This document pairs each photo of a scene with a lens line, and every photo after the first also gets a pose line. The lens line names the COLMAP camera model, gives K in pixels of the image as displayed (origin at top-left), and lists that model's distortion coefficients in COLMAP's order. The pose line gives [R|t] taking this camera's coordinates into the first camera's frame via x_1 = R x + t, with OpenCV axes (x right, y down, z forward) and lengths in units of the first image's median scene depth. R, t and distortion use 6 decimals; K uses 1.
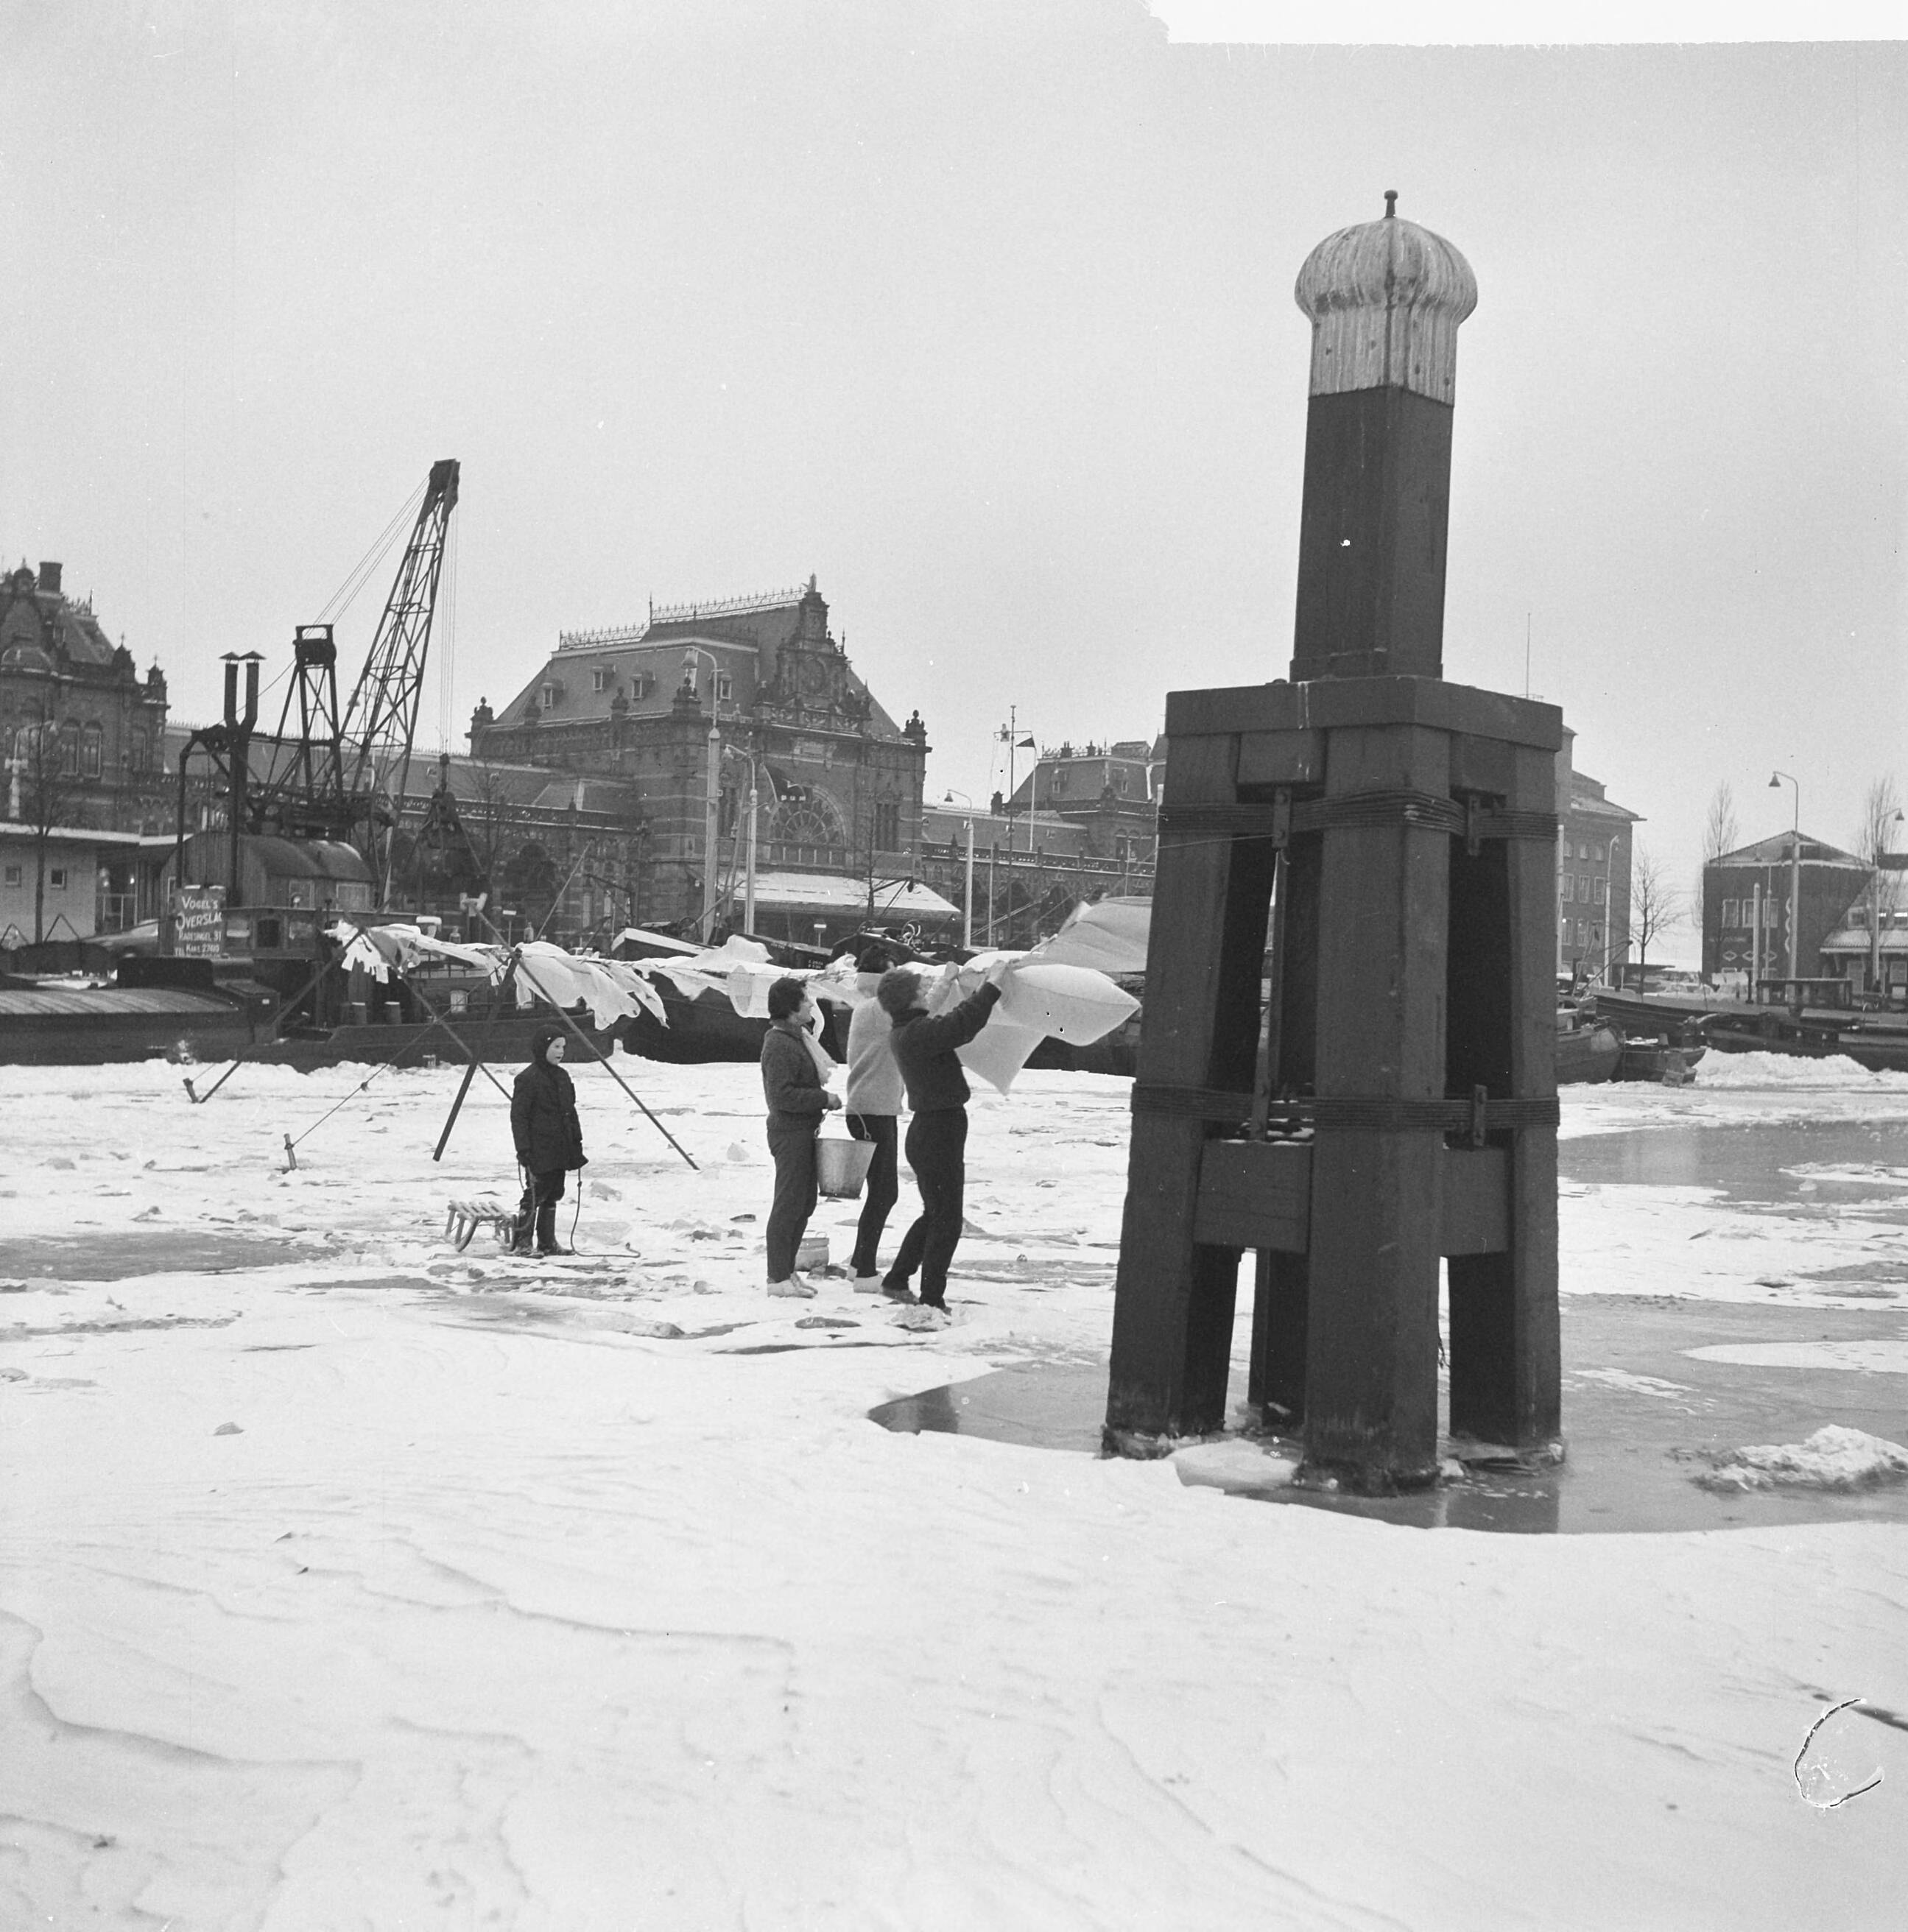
lens RADIAL K [[2688.4, 0, 953.8], [0, 2688.4, 967.2], [0, 0, 1]] dist [-0.002503, 0.039009]
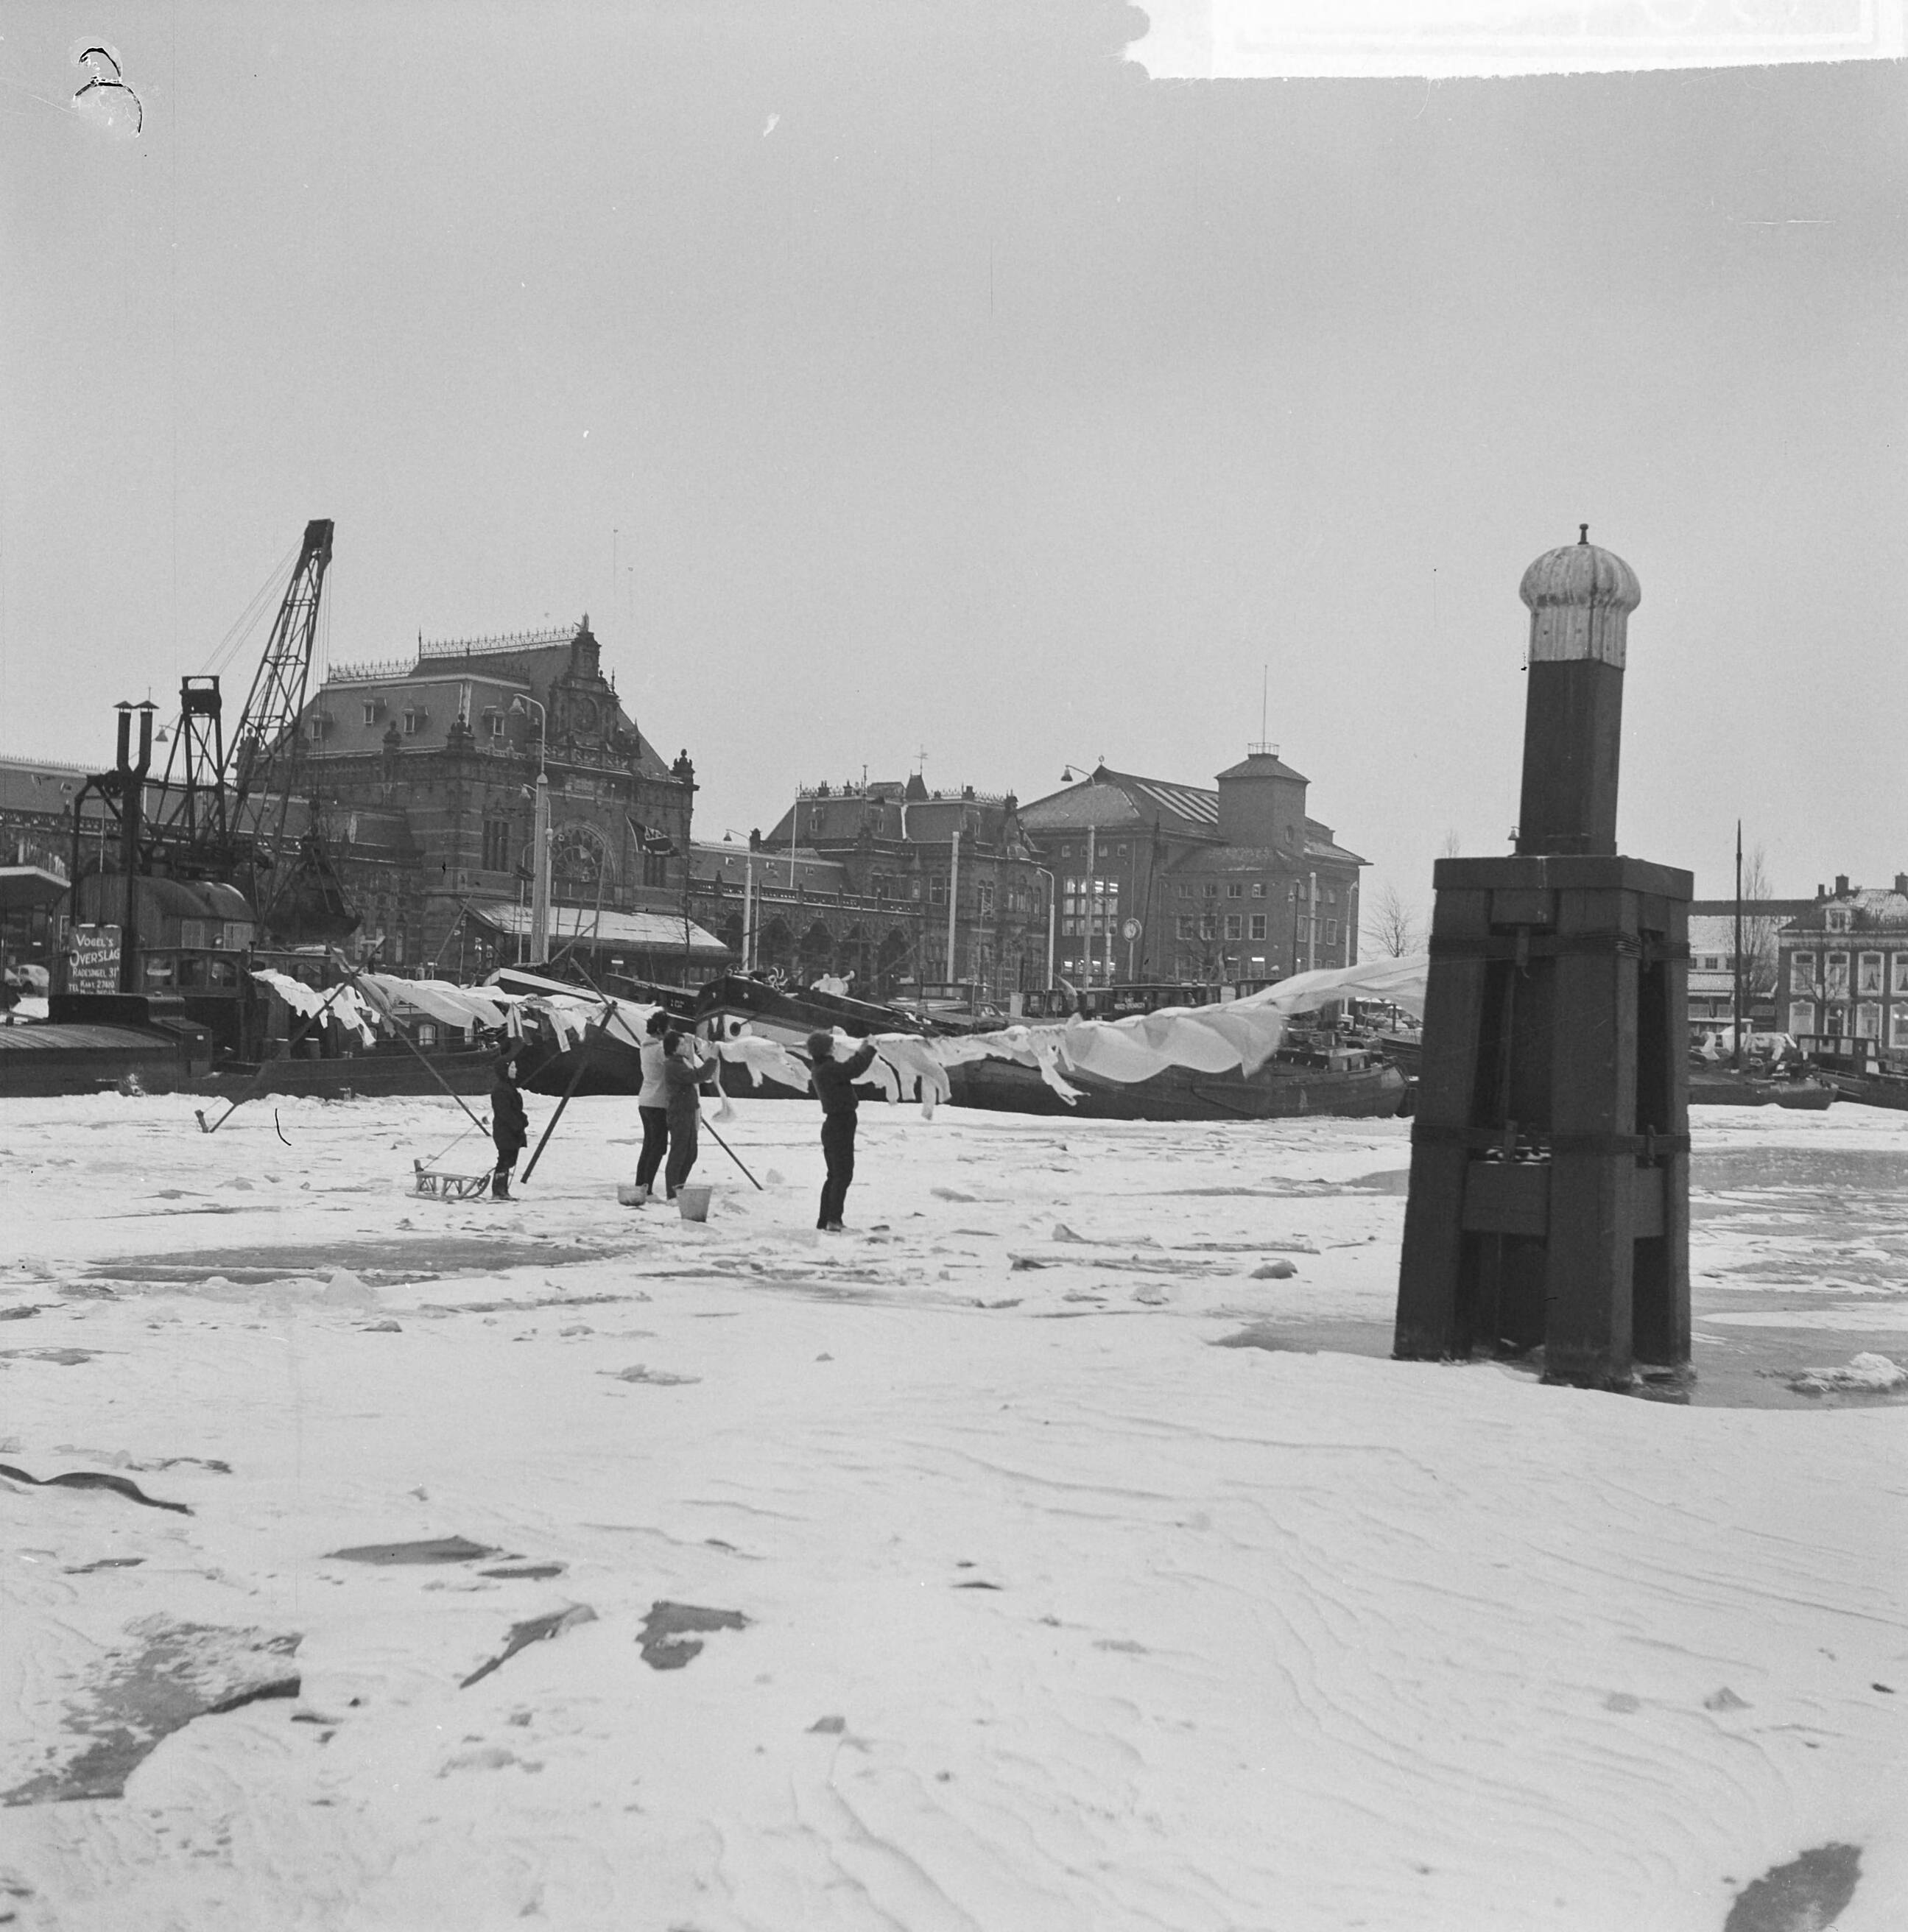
lens RADIAL K [[2702.1, 0, 953.9], [0, 2702.1, 966.7], [0, 0, 1]] dist [0.030938, -0.002637]
pose [[0.993799, 0.009582, 0.110775, -0.062440], [-0.008336, 0.999897, -0.011706, -0.004134], [-0.110876, 0.010710, 0.993777, -0.080733]]
